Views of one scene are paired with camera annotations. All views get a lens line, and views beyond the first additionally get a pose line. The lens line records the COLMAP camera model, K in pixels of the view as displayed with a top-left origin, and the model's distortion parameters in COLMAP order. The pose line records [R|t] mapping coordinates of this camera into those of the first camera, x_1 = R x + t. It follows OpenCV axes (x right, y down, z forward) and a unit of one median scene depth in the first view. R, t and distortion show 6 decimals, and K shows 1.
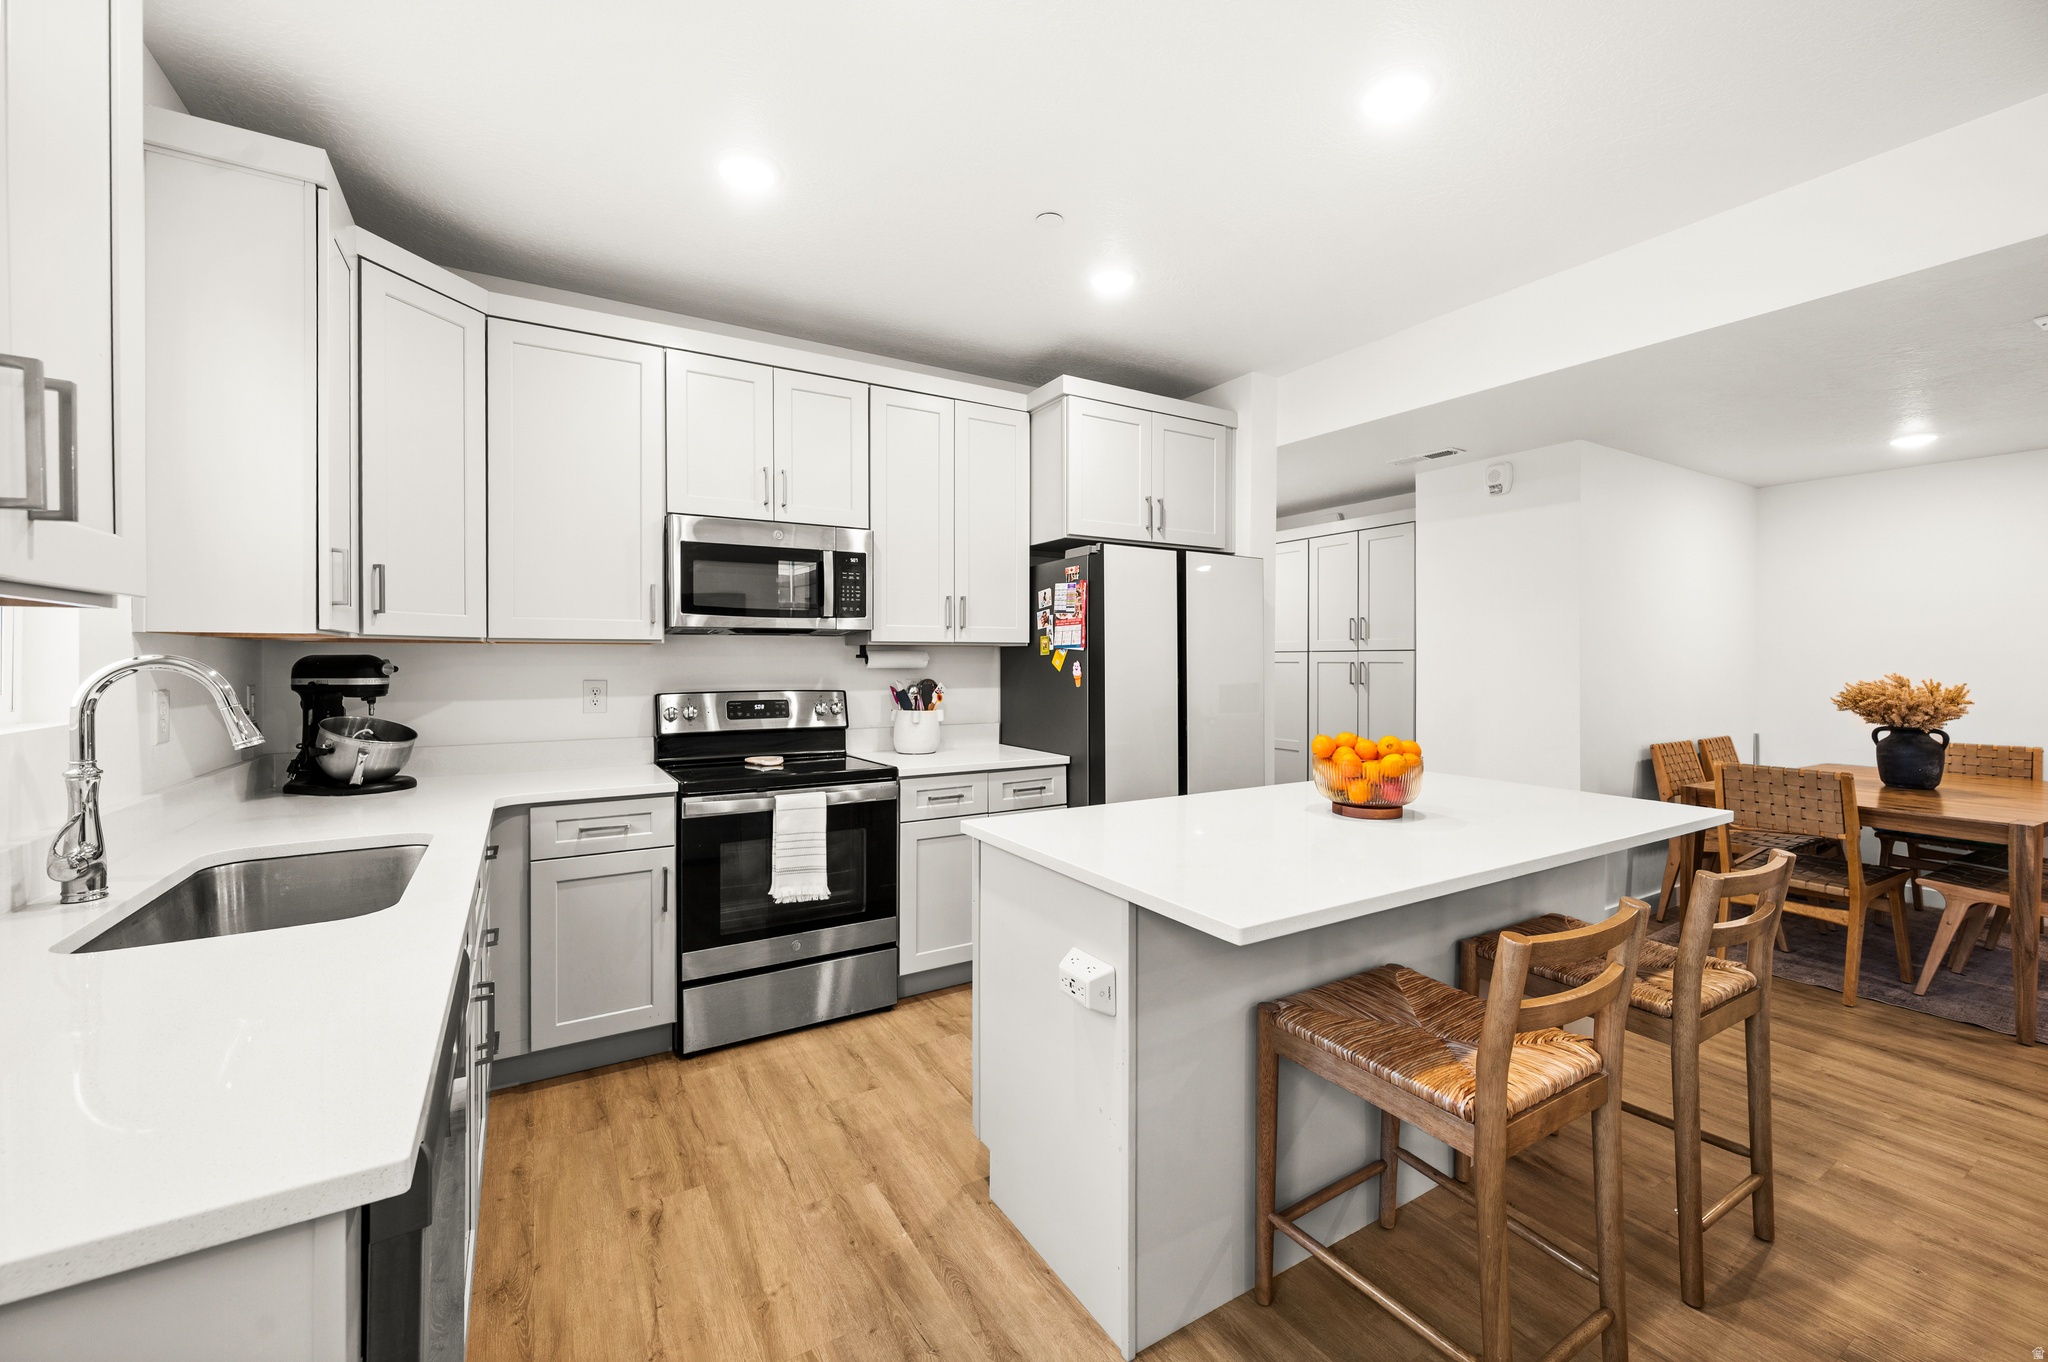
lens RADIAL K [[827.6, 0, 1032.4], [0, 827.6, 662.2], [0, 0, 1]] dist [0.000644, 0.000126]
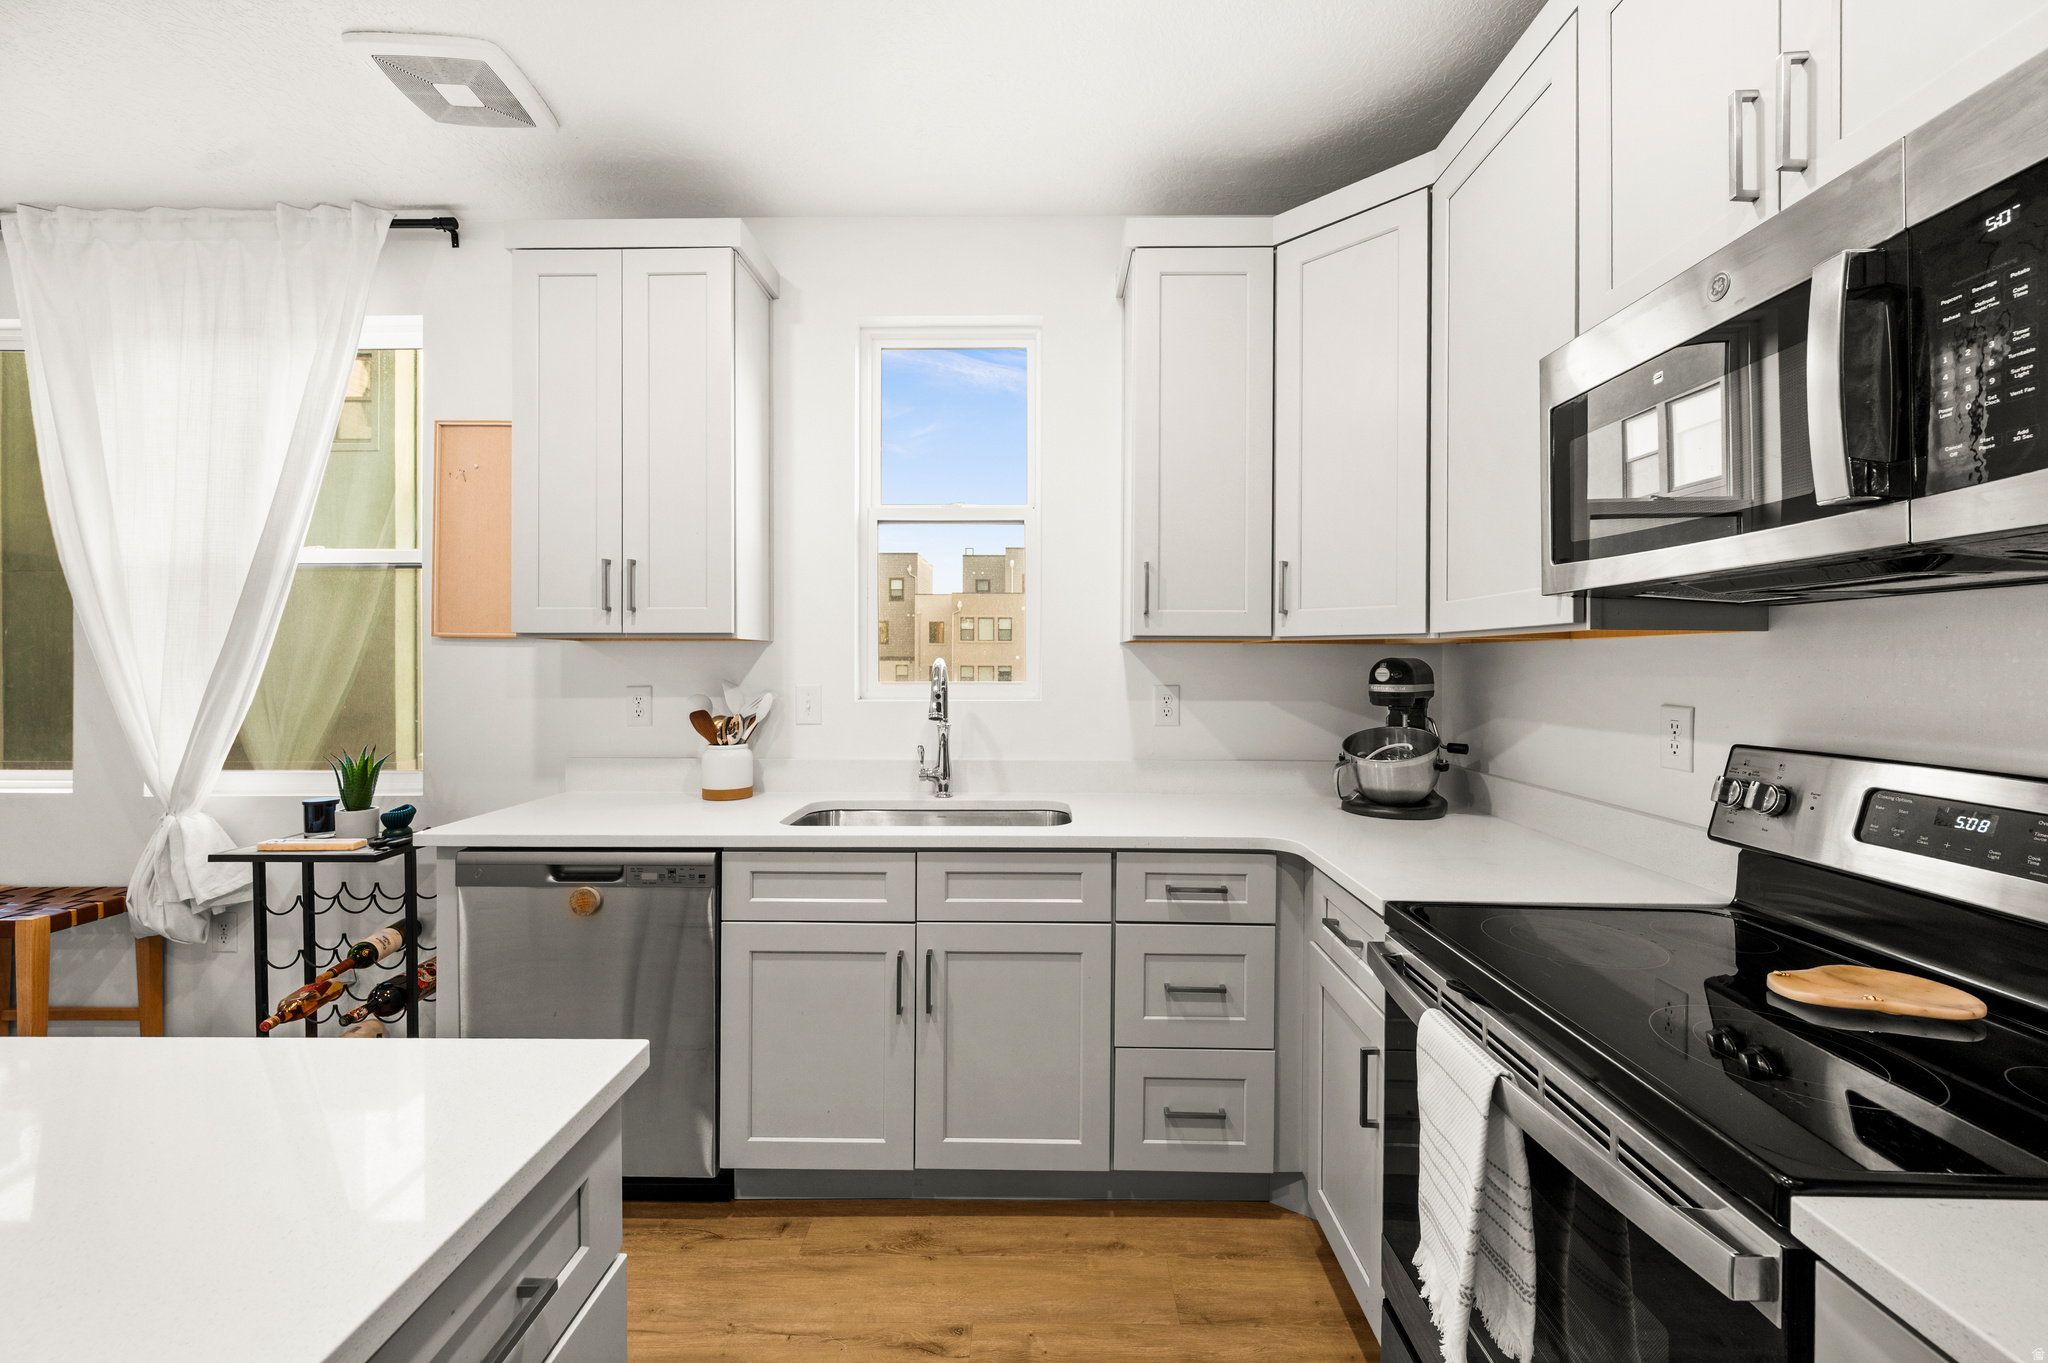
lens RADIAL K [[827.6, 0, 1032.4], [0, 827.6, 662.7], [0, 0, 1]] dist [0.000644, 0.000126]
pose [[-0.533190, -0.001036, -0.845995, 0.120604], [-0.007615, 0.999965, 0.003576, -0.004007], [0.845961, 0.008349, -0.533179, 0.996308]]
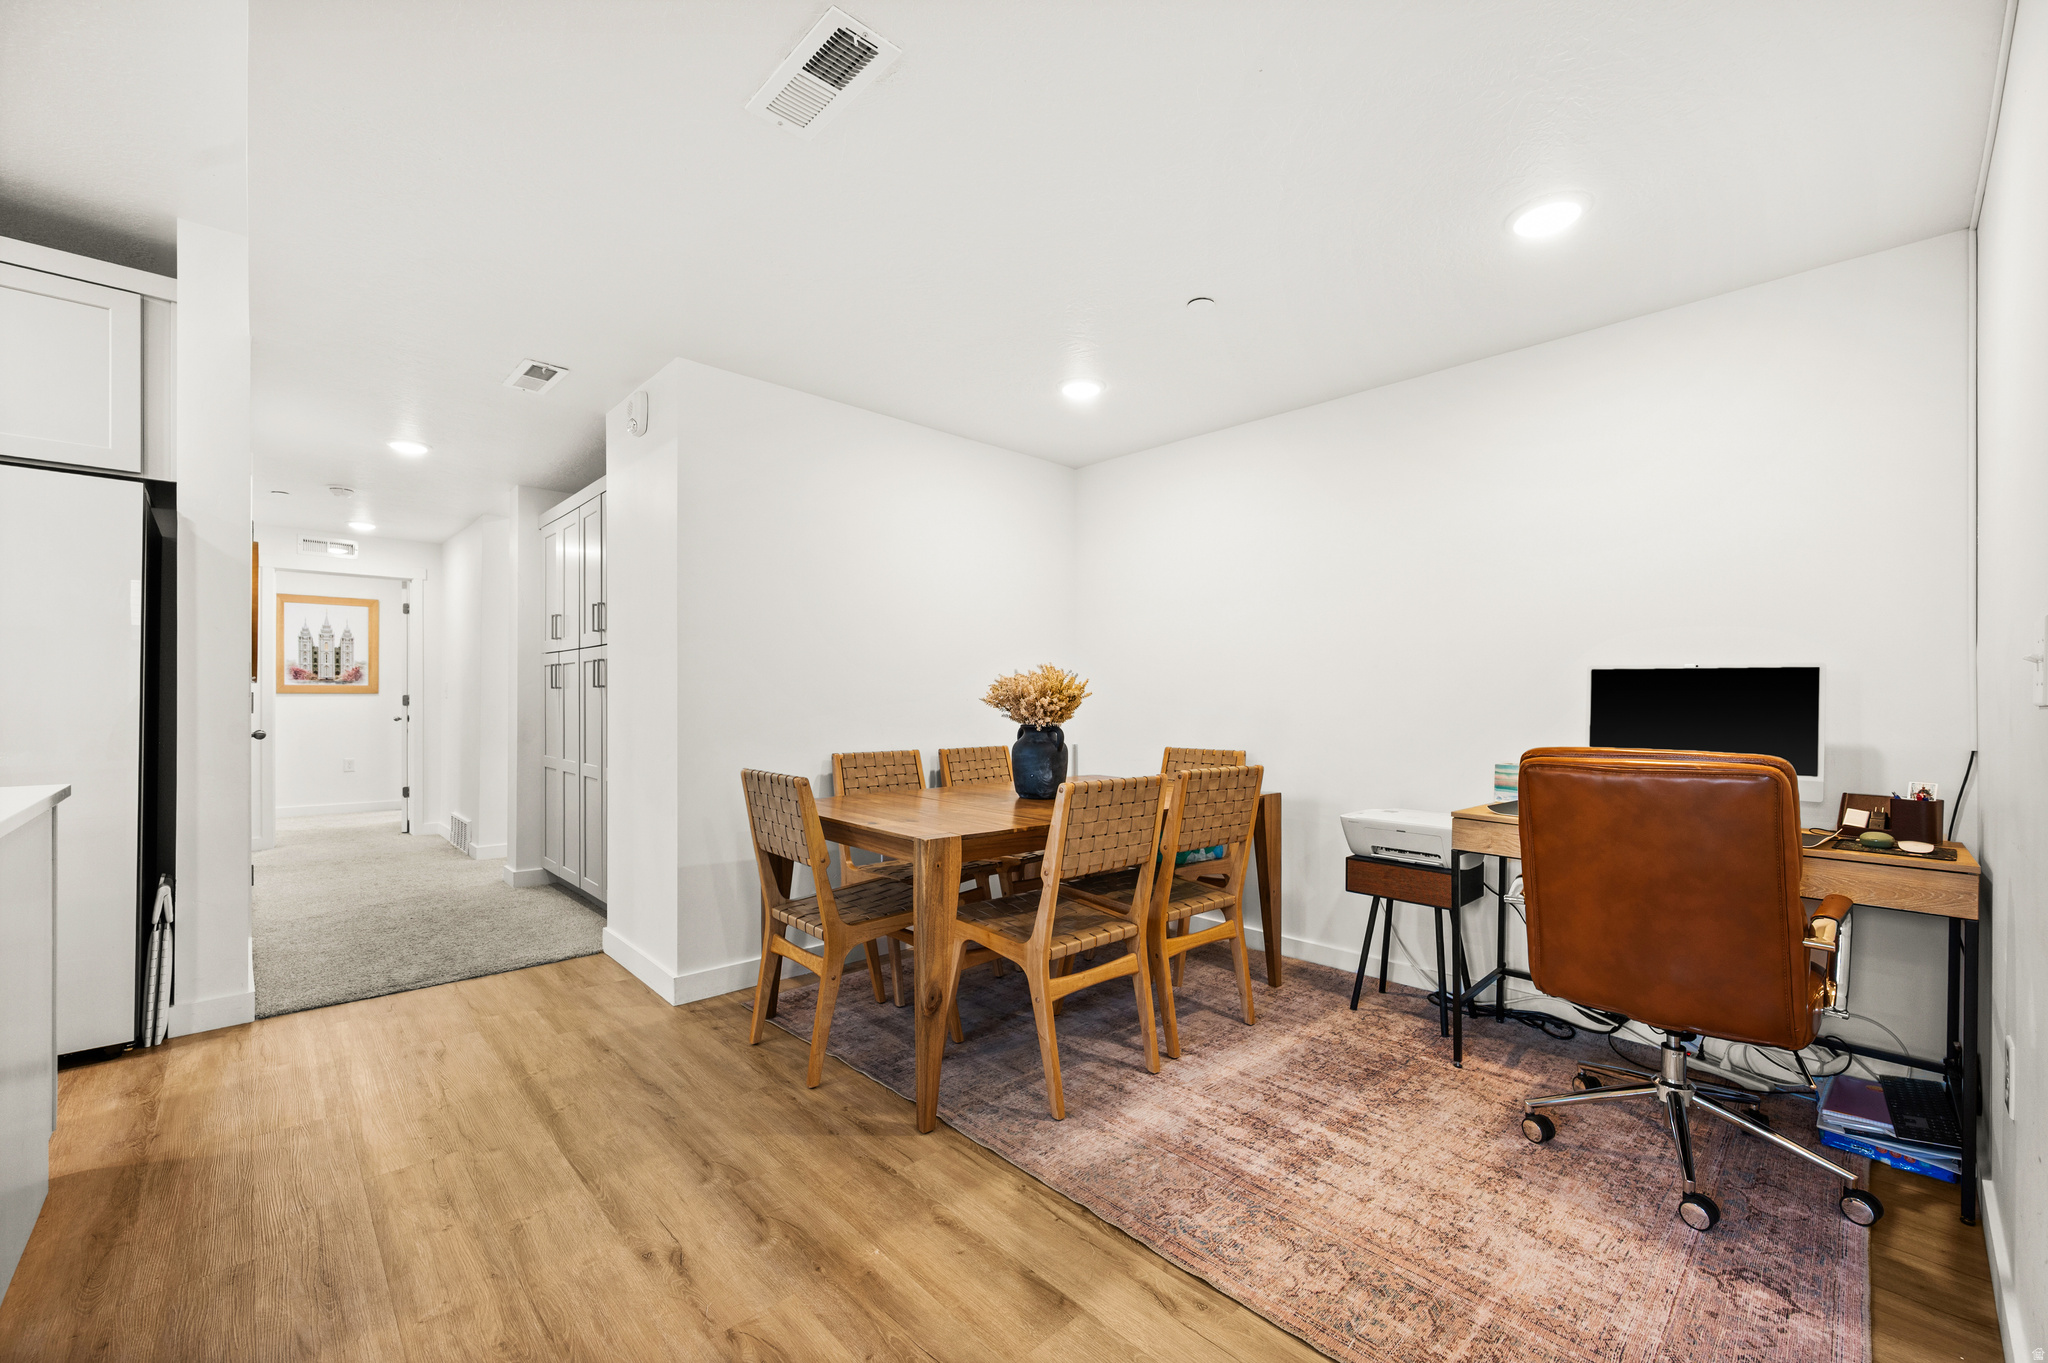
lens RADIAL K [[831.6, 0, 1031.9], [0, 831.6, 697.0], [0, 0, 1]] dist [-0.001702, -0.000165]
pose [[0.978290, 0.001550, 0.207235, 1.097016], [-0.000596, 0.999989, -0.004666, 0.069378], [-0.207240, 0.004441, 0.978280, 0.235447]]
